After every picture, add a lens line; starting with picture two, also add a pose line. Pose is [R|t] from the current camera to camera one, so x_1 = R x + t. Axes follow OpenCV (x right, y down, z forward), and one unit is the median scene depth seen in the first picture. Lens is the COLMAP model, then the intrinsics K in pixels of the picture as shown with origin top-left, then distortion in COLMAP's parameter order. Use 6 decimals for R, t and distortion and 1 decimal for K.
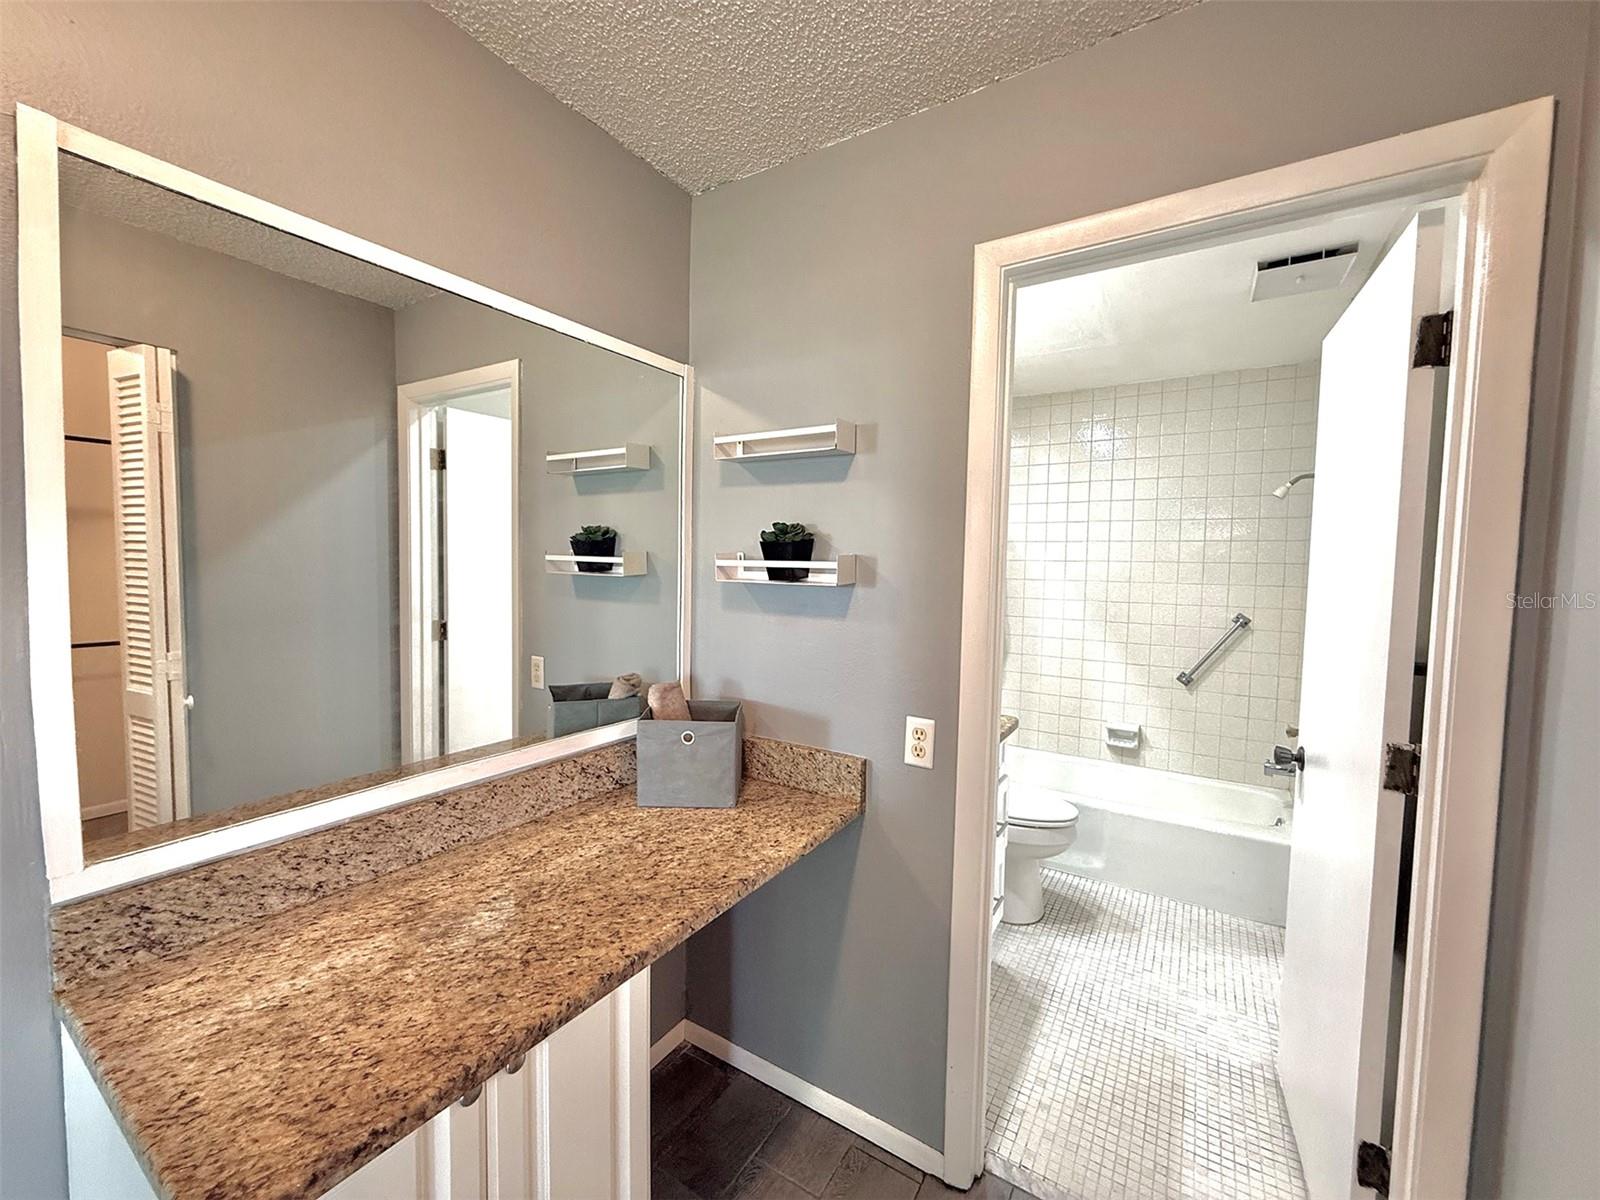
lens RADIAL K [[635.1, 0, 798.3], [0, 635.1, 599.0], [0, 0, 1]] dist [-0.000298, 0.000104]
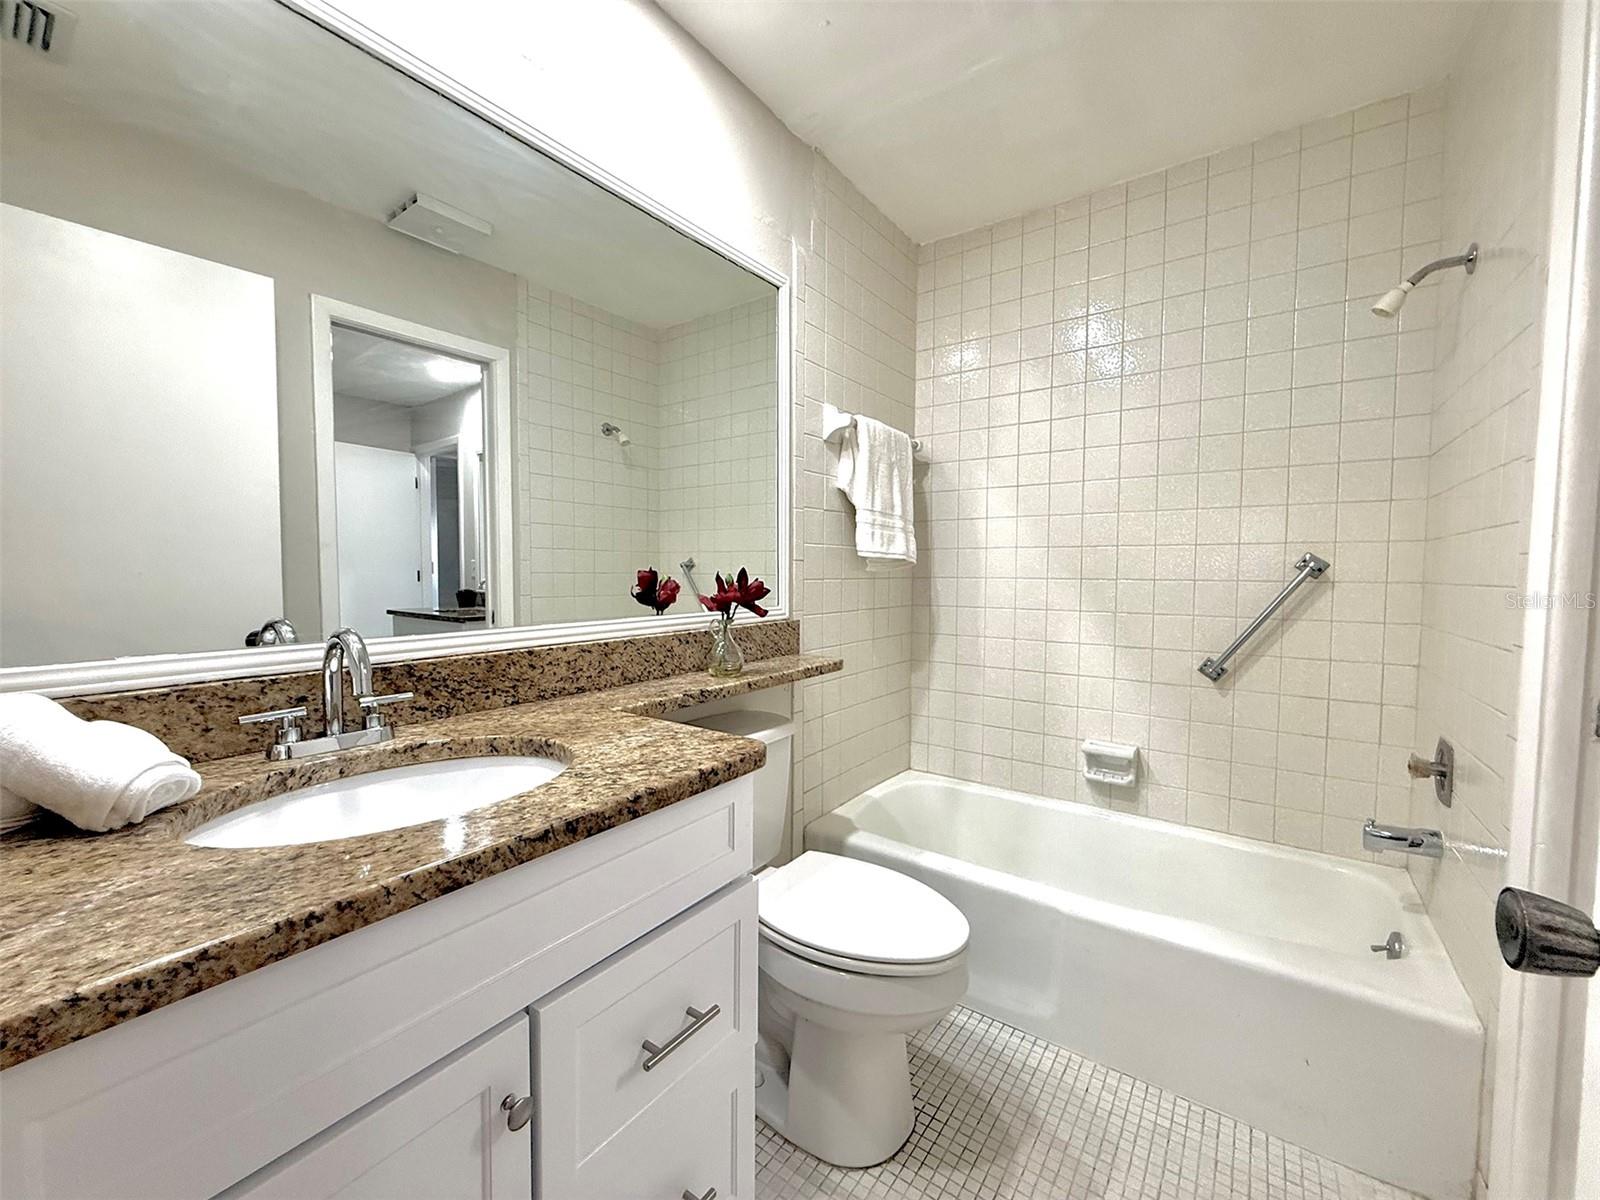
lens RADIAL K [[640.7, 0, 796.5], [0, 640.7, 600.7], [0, 0, 1]] dist [0.000082, -0.000084]
pose [[0.998308, -0.008846, -0.057470, 0.534076], [0.008255, 0.999911, -0.010502, 0.134026], [0.057558, 0.010010, 0.998292, 0.793391]]
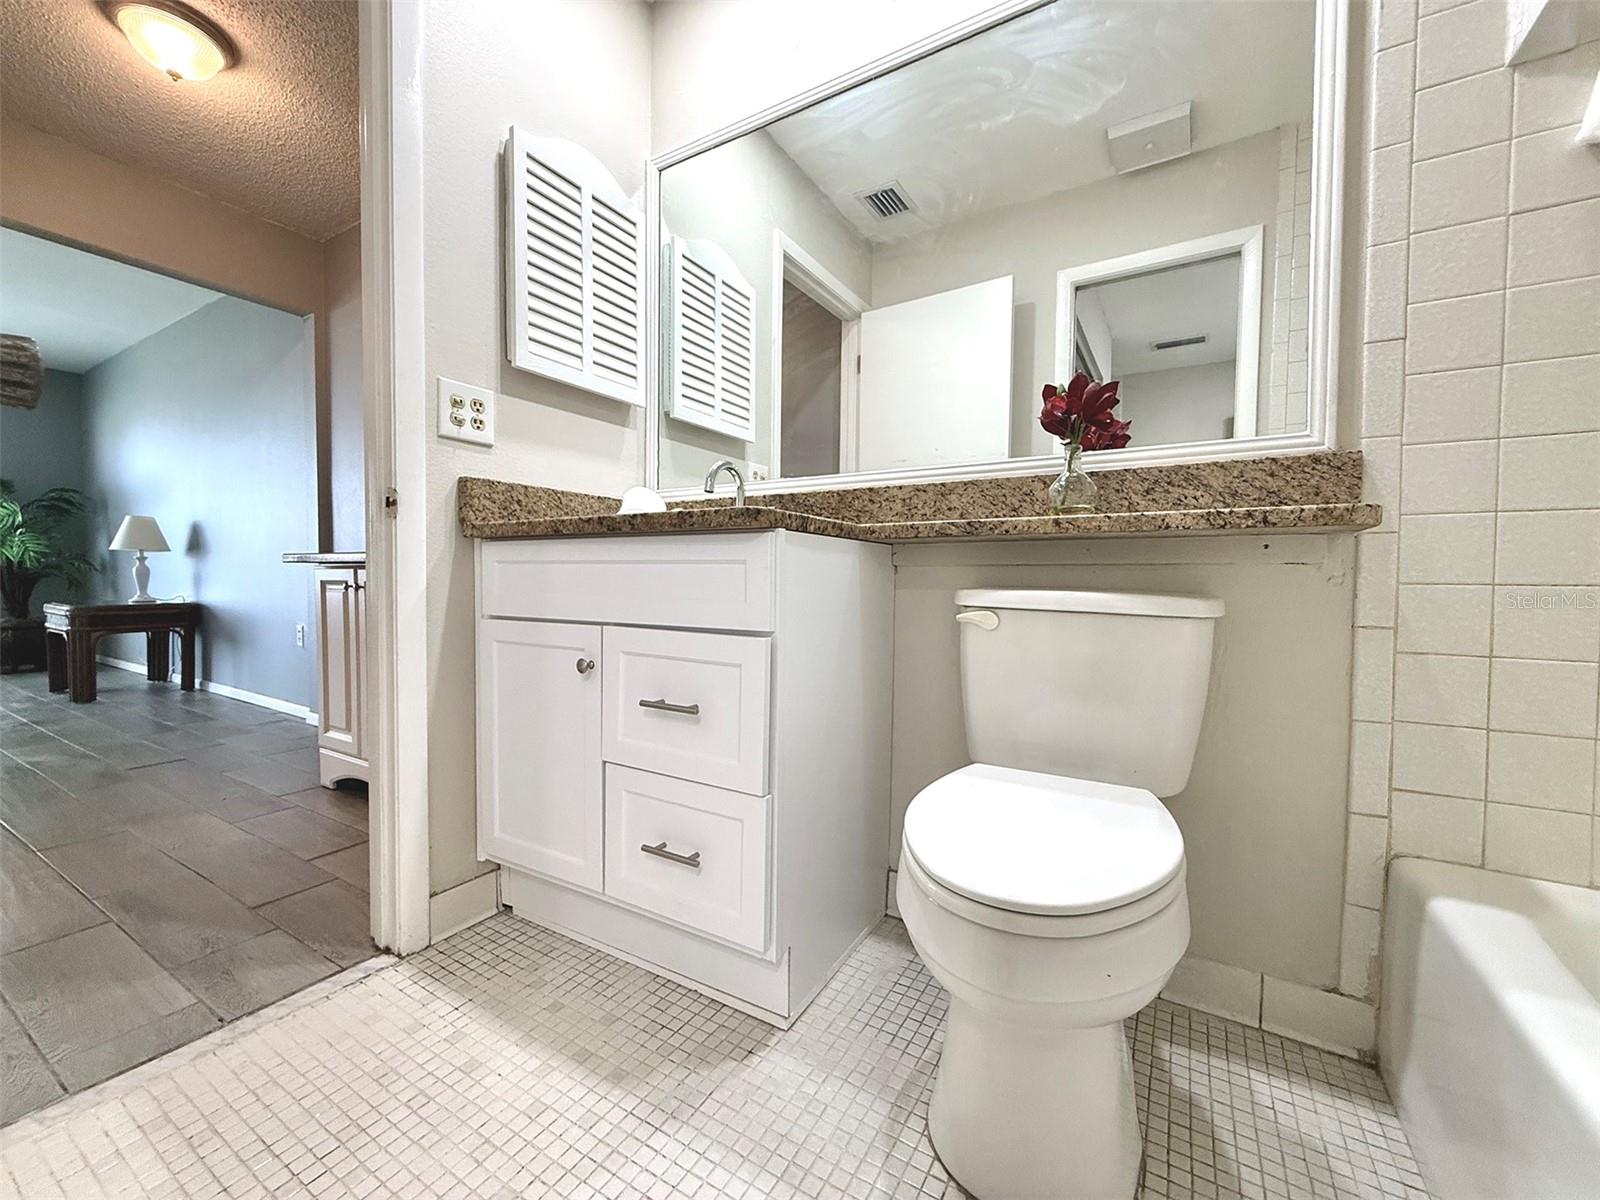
lens RADIAL K [[643.4, 0, 798.6], [0, 643.4, 594.9], [0, 0, 1]] dist [0.000286, -0.000062]
pose [[0.028614, 0.009795, -0.999543, 1.108697], [-0.068732, 0.997605, 0.007809, 0.337288], [0.997225, 0.068477, 0.029219, 1.410899]]
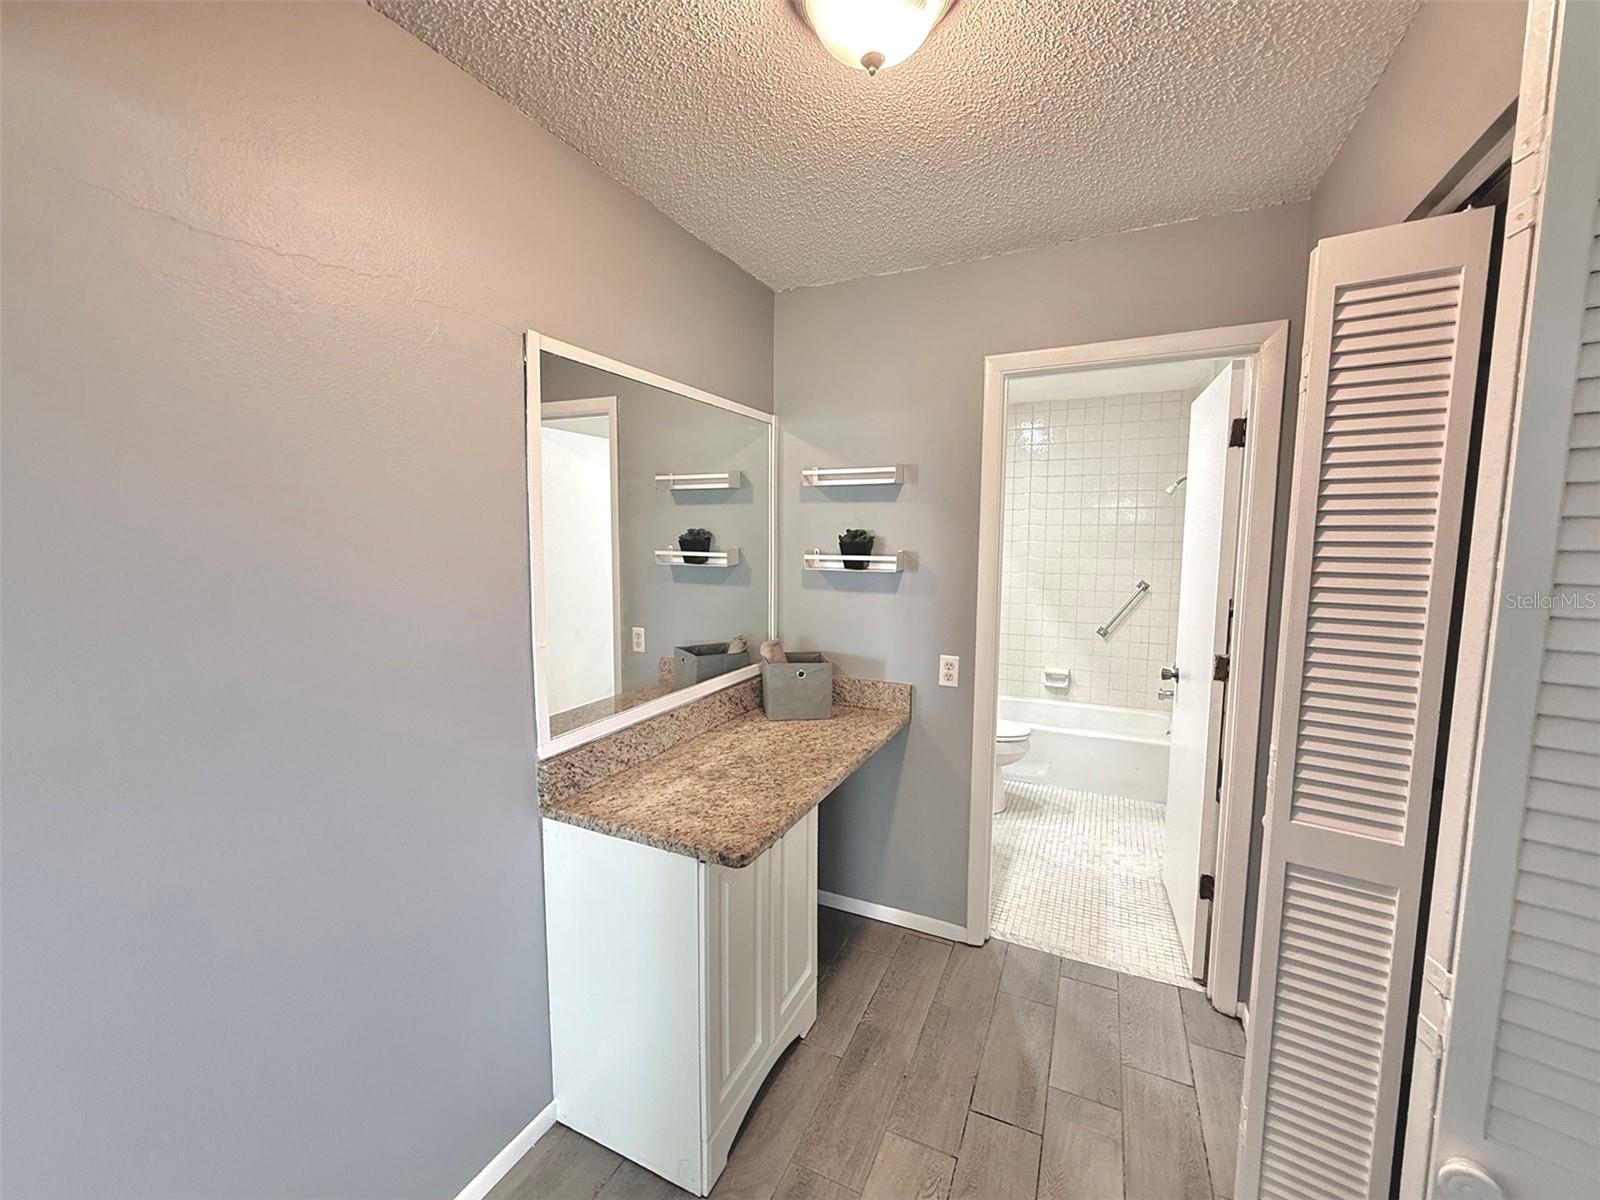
lens RADIAL K [[645.1, 0, 800.0], [0, 645.1, 600.0], [0, 0, 1]] dist [0.000681, -0.000046]
pose [[0.992823, -0.027119, 0.116480, -0.322232], [0.021888, 0.998704, 0.045957, -0.027456], [-0.117576, -0.043077, 0.992129, -0.478485]]
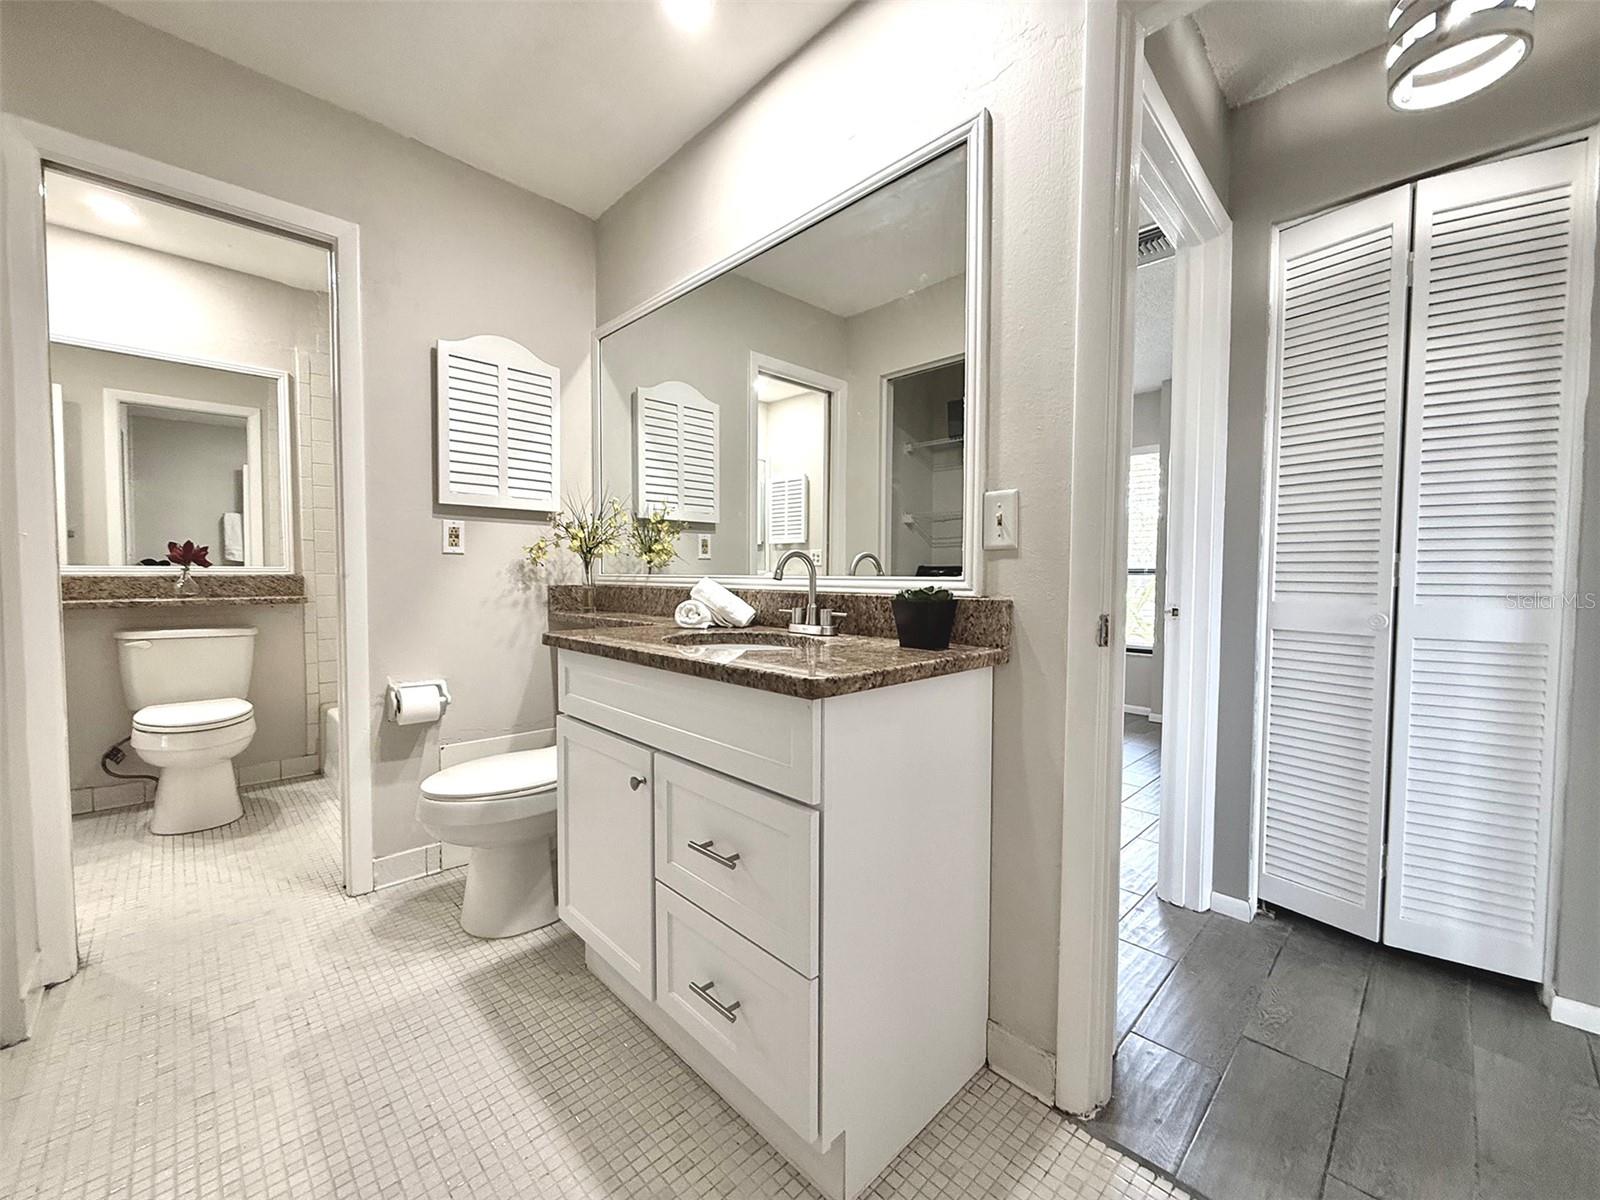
lens RADIAL K [[640.7, 0, 796.5], [0, 640.7, 600.7], [0, 0, 1]] dist [0.000082, -0.000084]
pose [[0.972368, -0.004206, -0.233414, 2.432086], [0.000336, 0.999862, -0.016615, 0.269299], [0.233452, 0.016077, 0.972235, 0.408665]]
